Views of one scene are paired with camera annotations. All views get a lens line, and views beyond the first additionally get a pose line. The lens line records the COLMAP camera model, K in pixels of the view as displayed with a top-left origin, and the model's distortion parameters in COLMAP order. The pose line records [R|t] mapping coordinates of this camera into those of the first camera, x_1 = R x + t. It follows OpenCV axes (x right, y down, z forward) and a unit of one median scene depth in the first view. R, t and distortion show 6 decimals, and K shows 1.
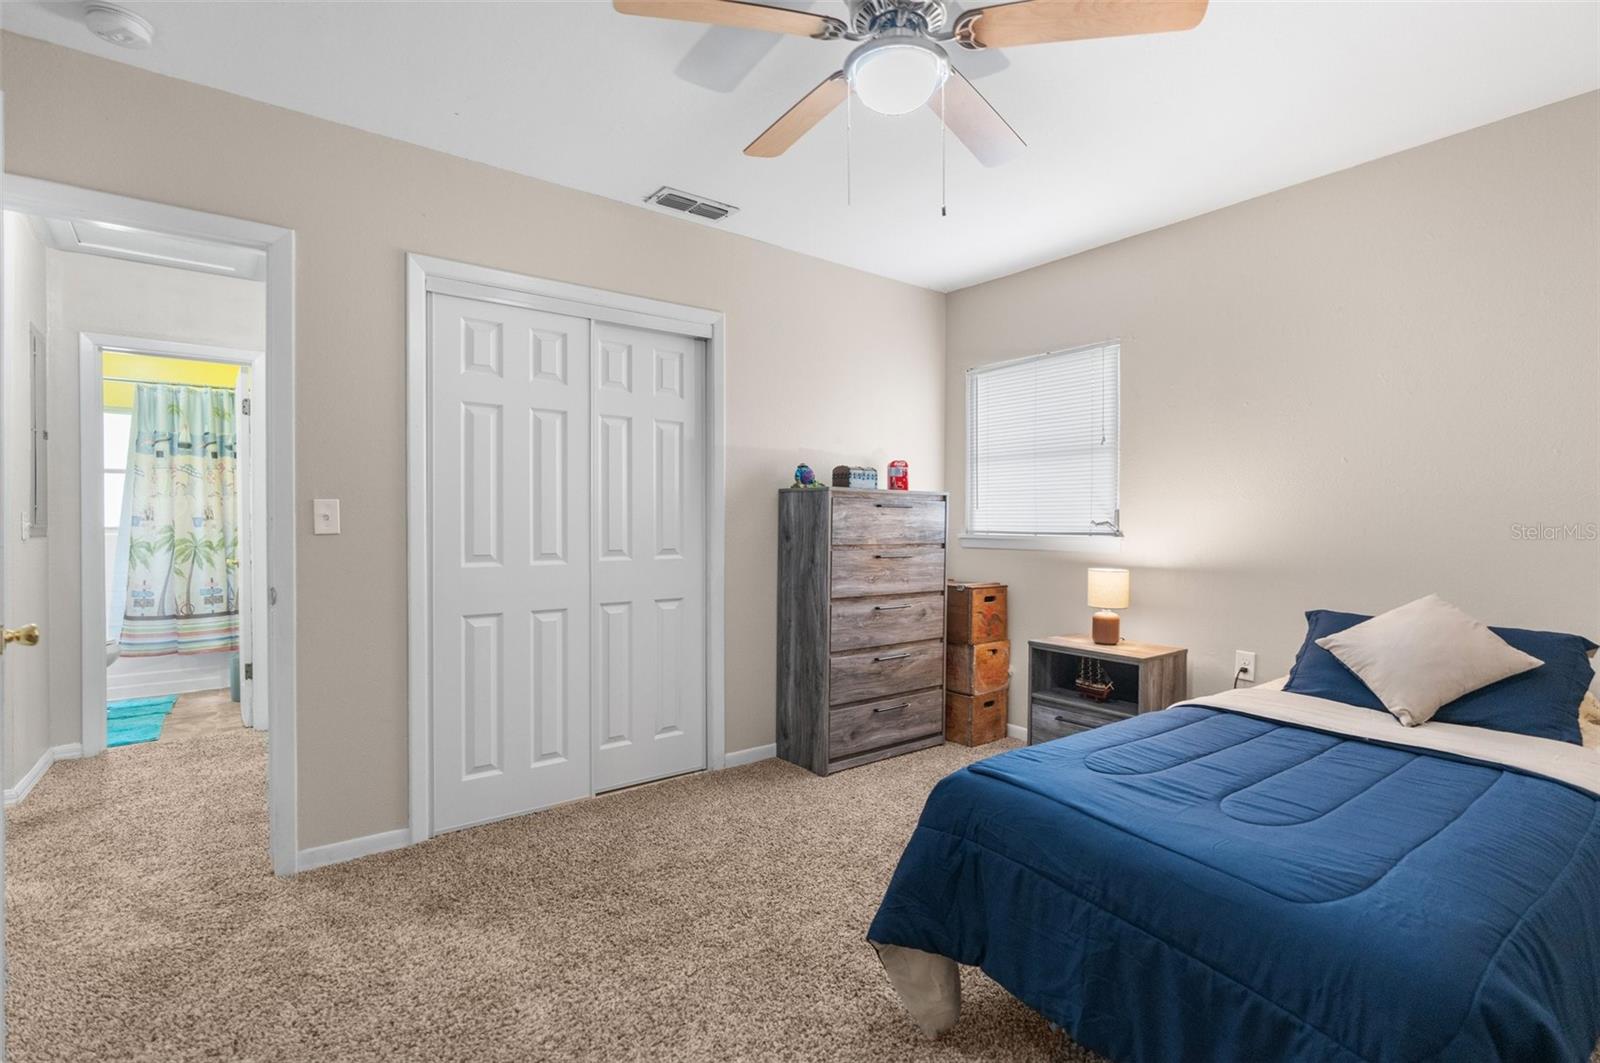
lens RADIAL K [[741.7, 0, 791.5], [0, 741.7, 527.9], [0, 0, 1]] dist [-0.011567, 0.002598]
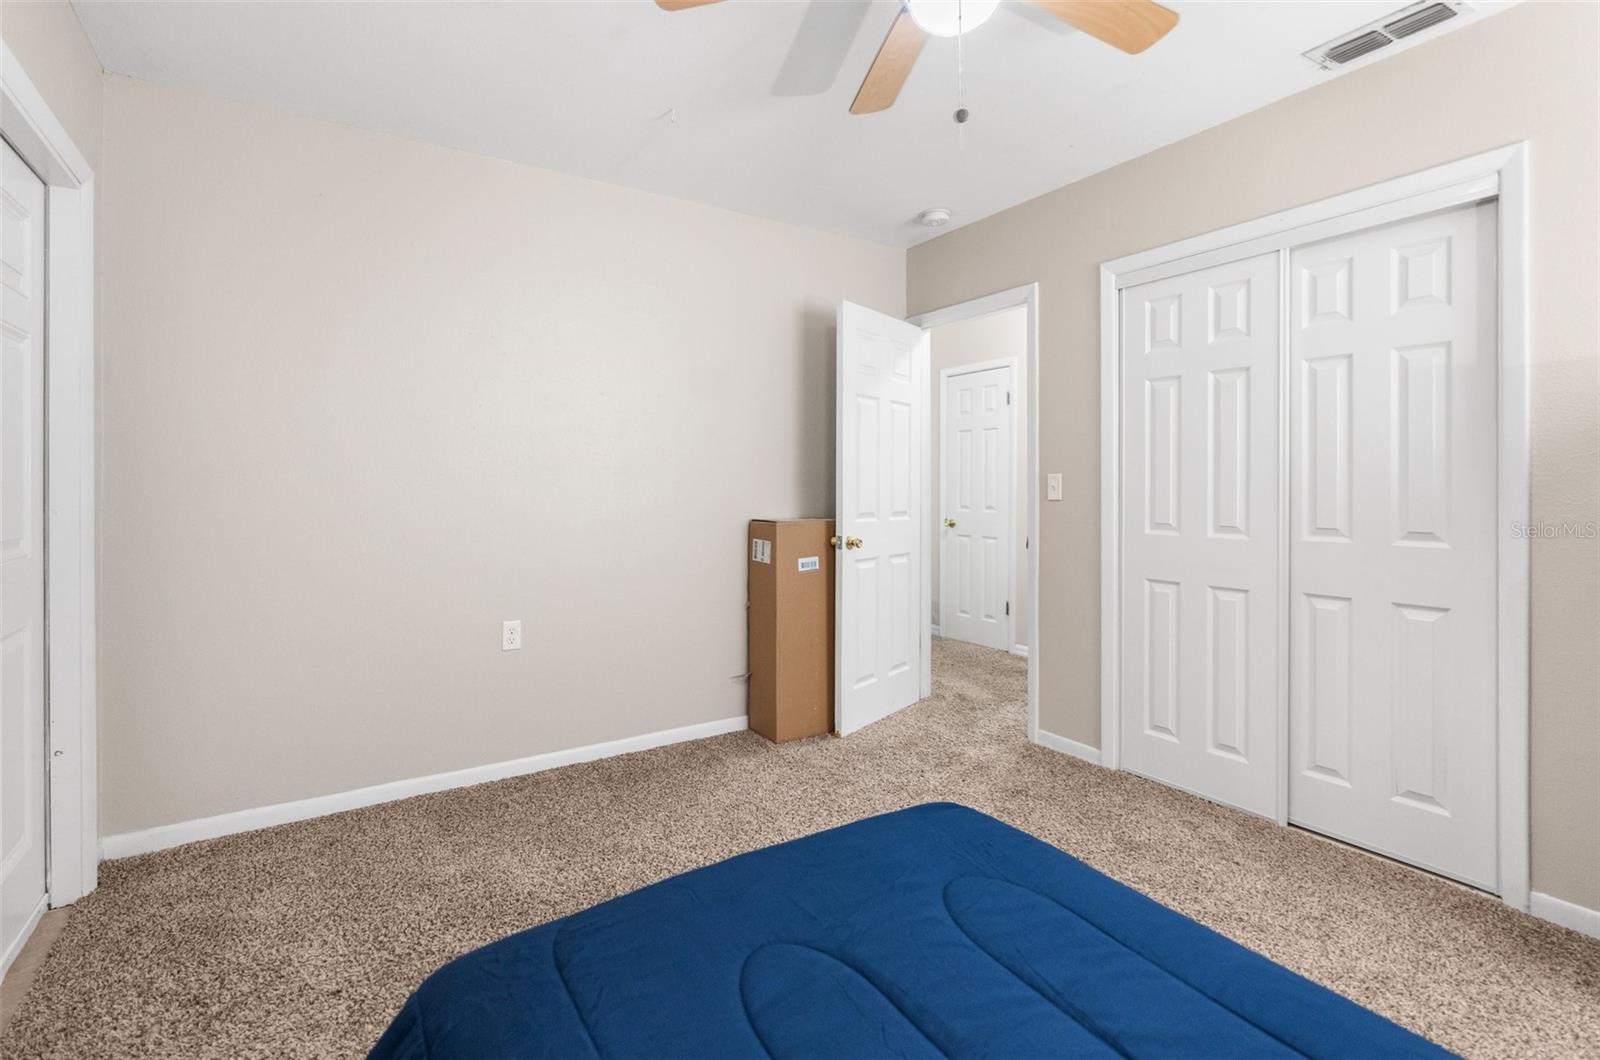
lens RADIAL K [[741.7, 0, 790.5], [0, 741.7, 489.3], [0, 0, 1]] dist [-0.011567, 0.002598]
pose [[-0.082978, 0.000683, -0.996551, 0.787232], [-0.009619, 0.999953, 0.001486, -0.009194], [0.996505, 0.009710, -0.082967, 0.676932]]
